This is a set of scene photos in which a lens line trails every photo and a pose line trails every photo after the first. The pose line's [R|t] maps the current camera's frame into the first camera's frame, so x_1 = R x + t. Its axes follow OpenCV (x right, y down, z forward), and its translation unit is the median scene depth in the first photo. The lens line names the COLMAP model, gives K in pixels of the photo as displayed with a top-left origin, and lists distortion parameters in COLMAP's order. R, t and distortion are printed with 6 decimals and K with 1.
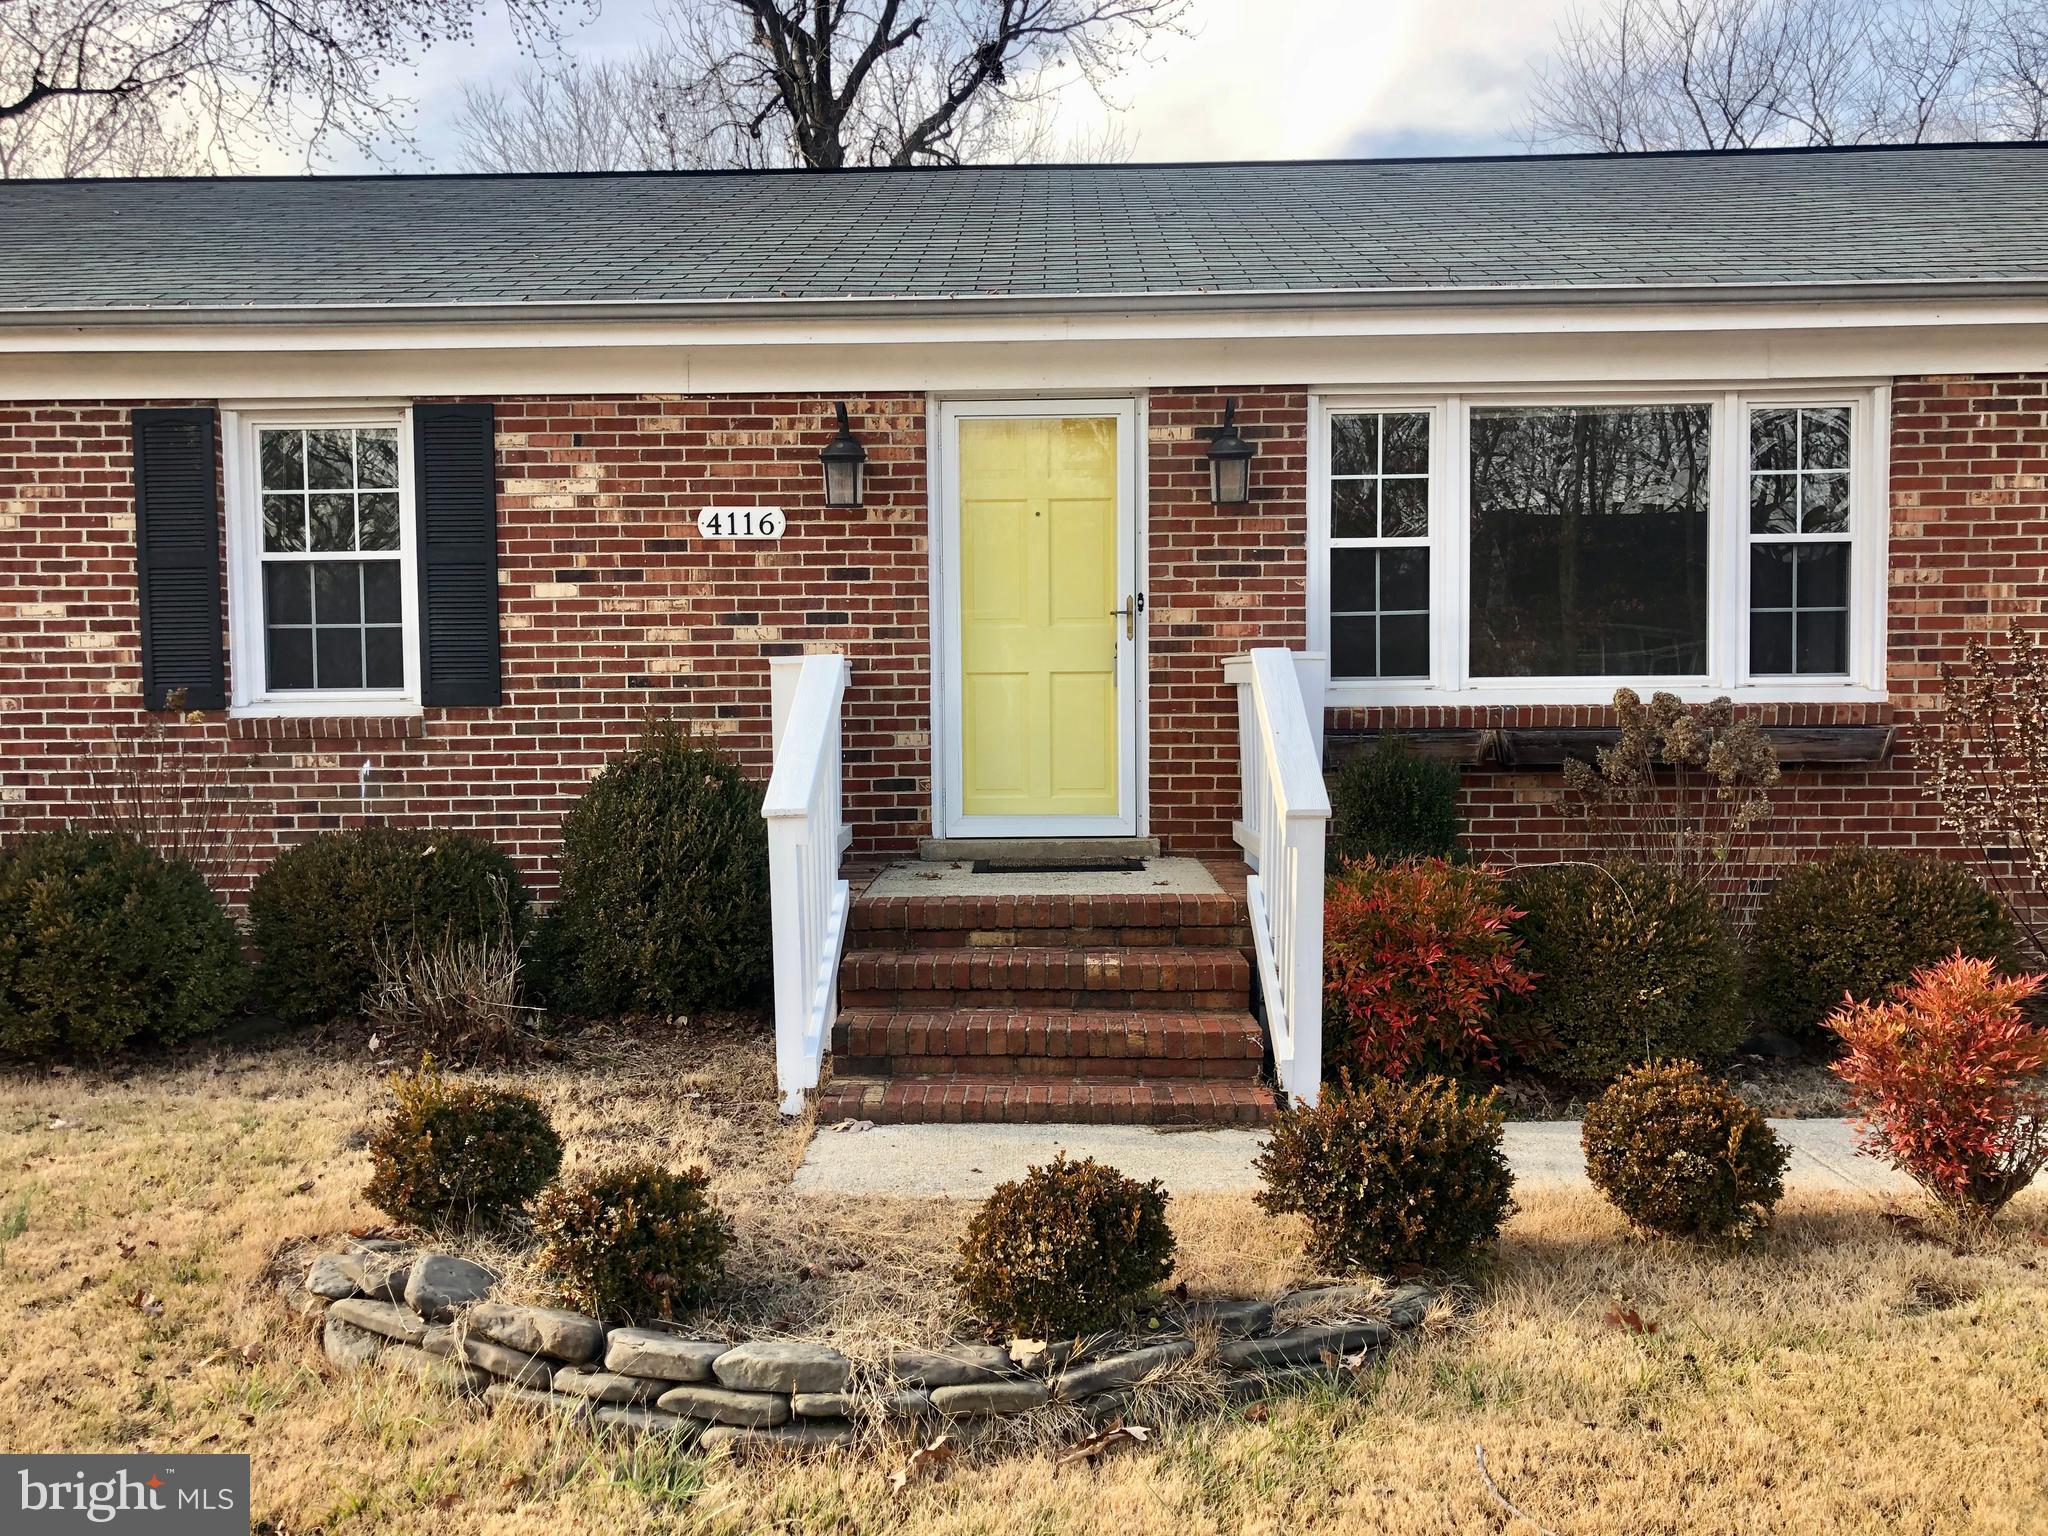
lens RADIAL K [[1680.2, 0, 1018.1], [0, 1680.2, 764.0], [0, 0, 1]] dist [0.059646, -0.070935]
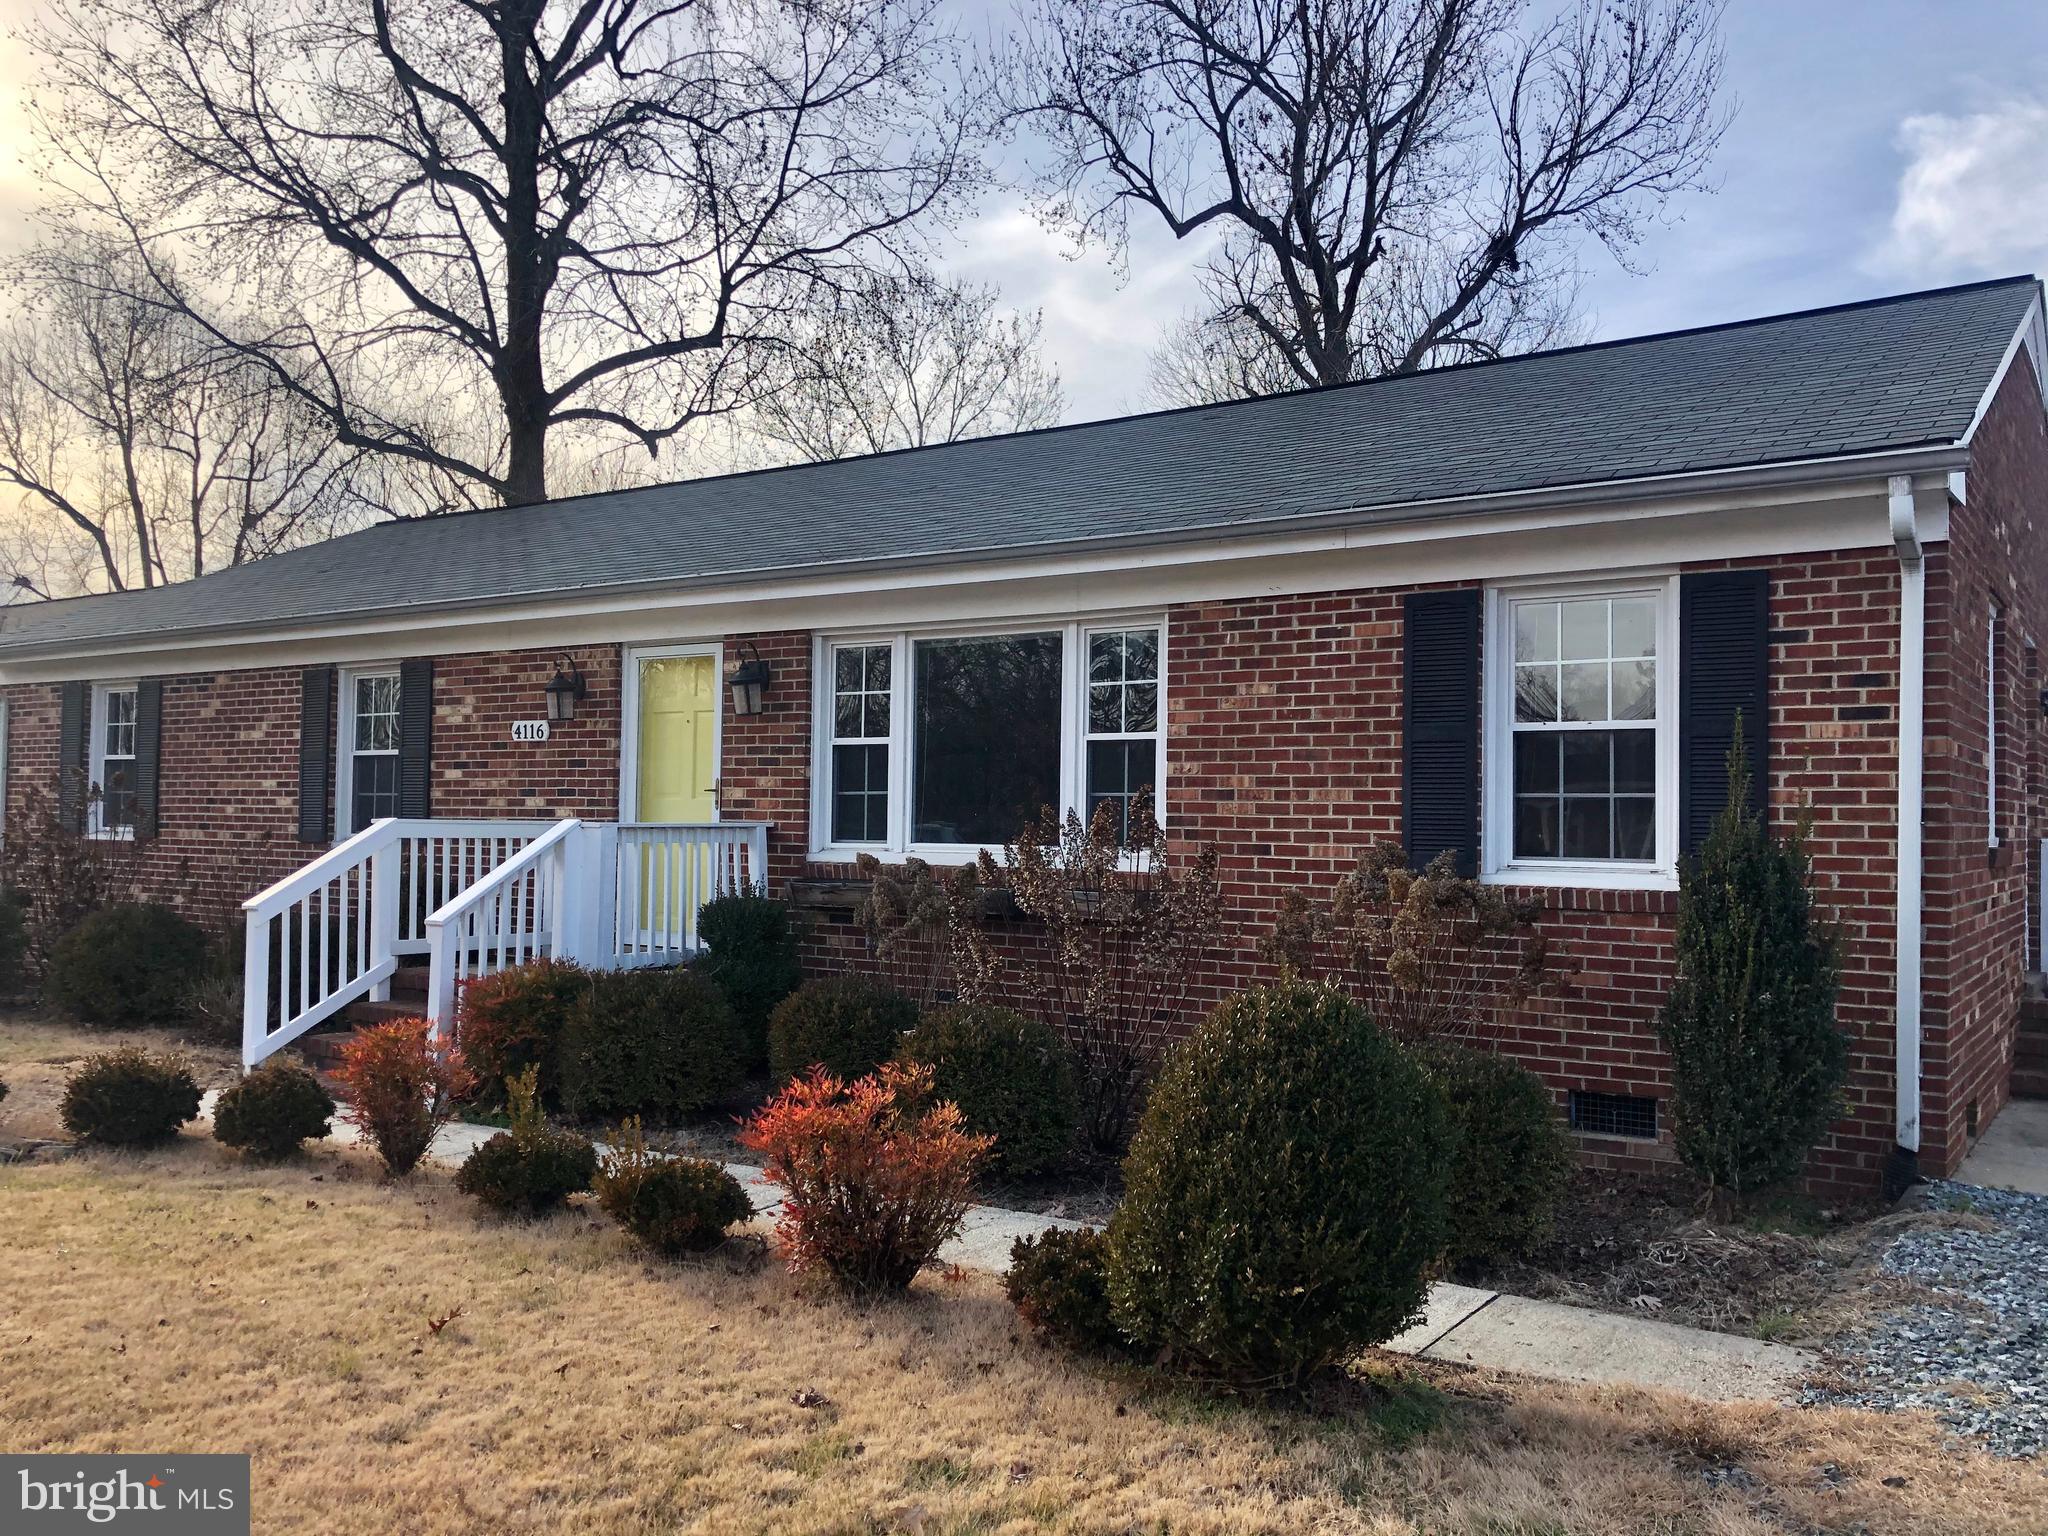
lens RADIAL K [[1680.2, 0, 1025.0], [0, 1680.2, 777.7], [0, 0, 1]] dist [0.059646, -0.070935]
pose [[0.834296, 0.006239, -0.551282, 1.074223], [-0.057539, 0.995461, -0.075811, -0.008231], [0.548306, 0.094969, 0.830868, -0.040557]]
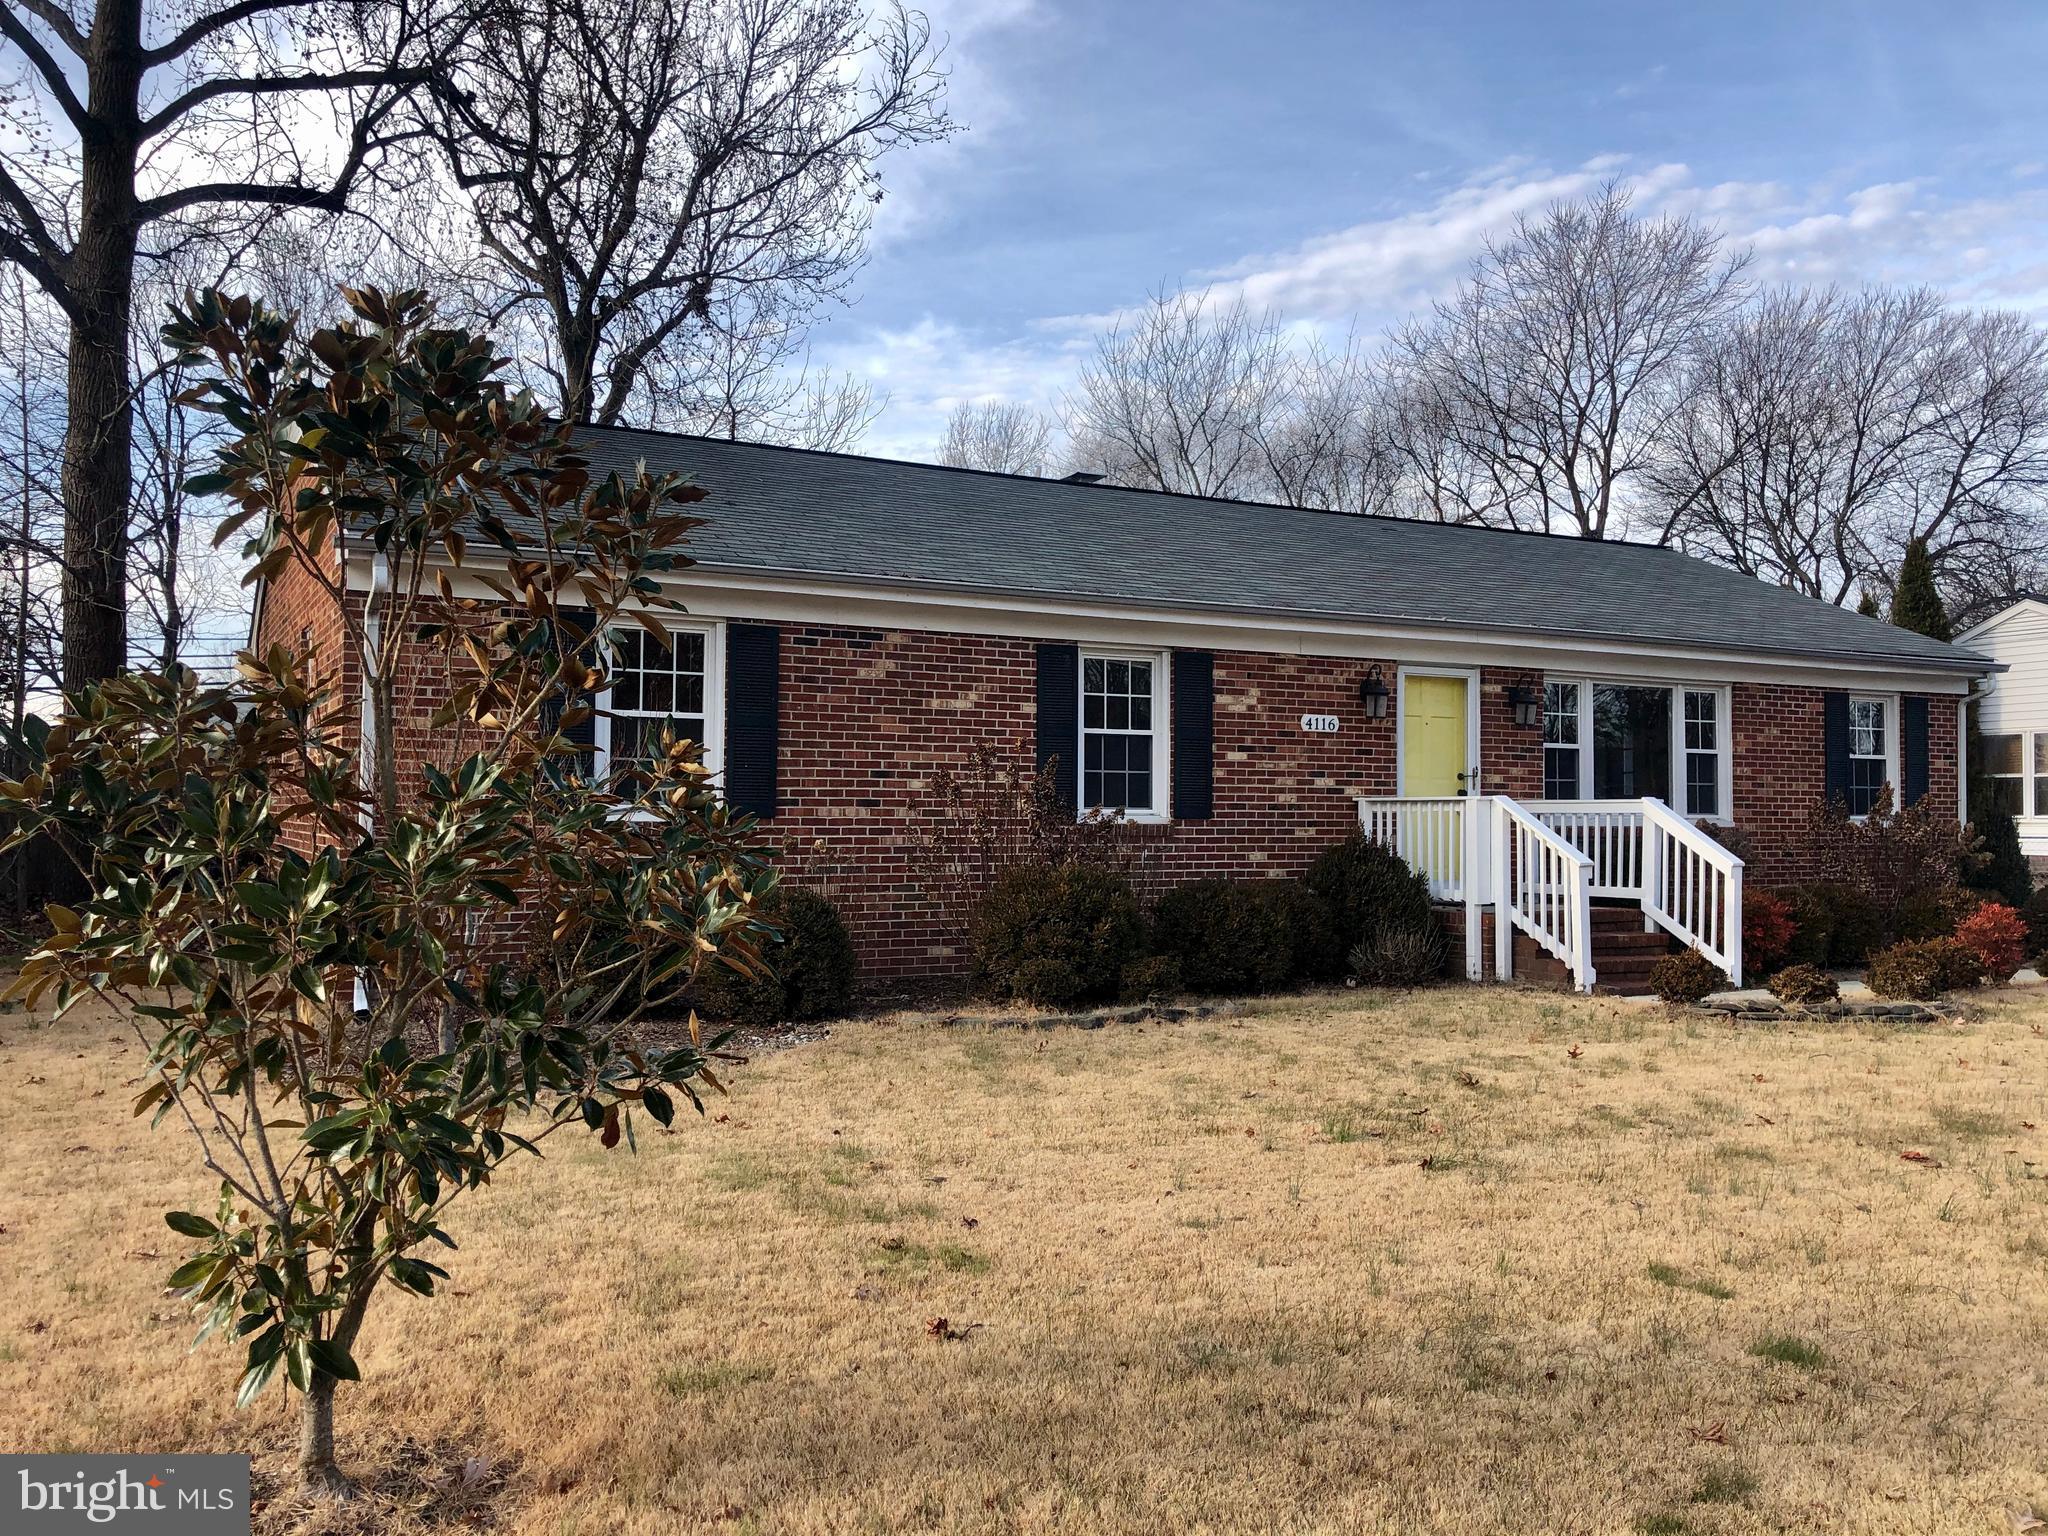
lens RADIAL K [[1680.2, 0, 1023.9], [0, 1680.2, 784.1], [0, 0, 1]] dist [0.059646, -0.070935]
pose [[0.871953, 0.025551, 0.488923, -1.365491], [0.017027, 0.996451, -0.082440, 0.073364], [-0.489294, 0.080209, 0.868423, -0.462716]]
